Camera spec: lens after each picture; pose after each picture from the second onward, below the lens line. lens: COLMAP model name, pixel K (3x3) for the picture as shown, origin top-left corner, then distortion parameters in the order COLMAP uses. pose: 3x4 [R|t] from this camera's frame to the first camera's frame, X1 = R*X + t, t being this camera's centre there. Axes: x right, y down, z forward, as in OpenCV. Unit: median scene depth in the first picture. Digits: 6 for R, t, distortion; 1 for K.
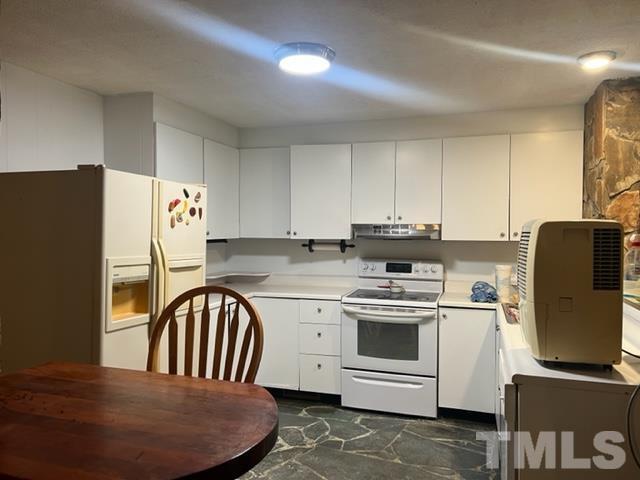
lens RADIAL K [[478.6, 0, 323.9], [0, 478.6, 242.5], [0, 0, 1]] dist [0.066894, -0.094708]
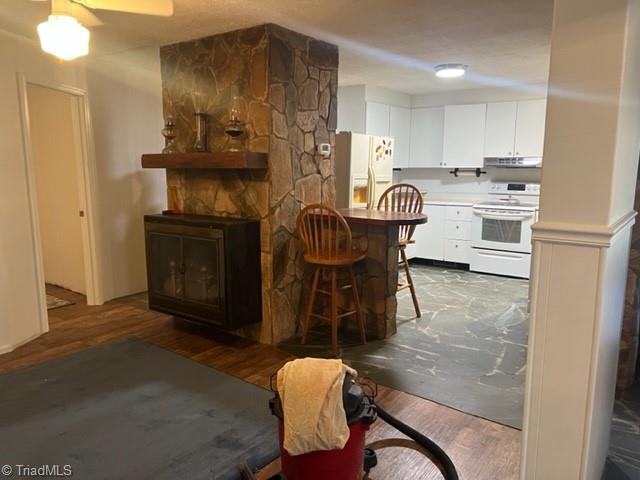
lens RADIAL K [[478.6, 0, 323.9], [0, 478.6, 242.5], [0, 0, 1]] dist [0.066894, -0.094708]
pose [[0.945828, 0.048639, -0.321004, 0.088904], [-0.005643, 0.991028, 0.133535, 0.029220], [0.324619, -0.124490, 0.937617, -0.689795]]
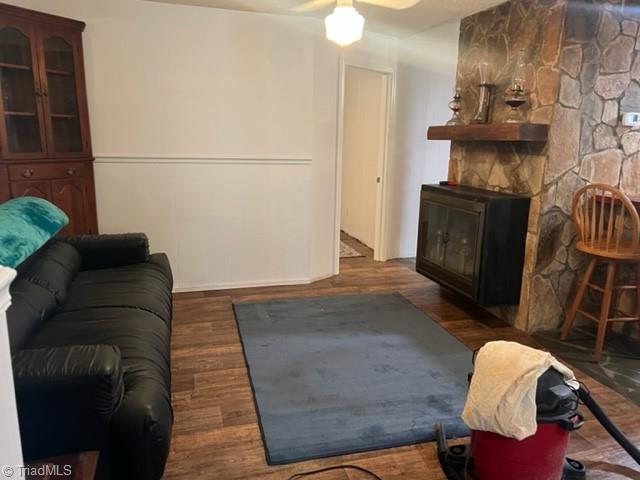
lens RADIAL K [[484.0, 0, 320.0], [0, 484.0, 240.0], [0, 0, 1]] dist [0.079023, -0.093891]
pose [[0.552086, 0.181415, -0.813812, 0.231587], [-0.038391, 0.980538, 0.192538, 0.031655], [0.832903, -0.075054, 0.548306, -0.643274]]
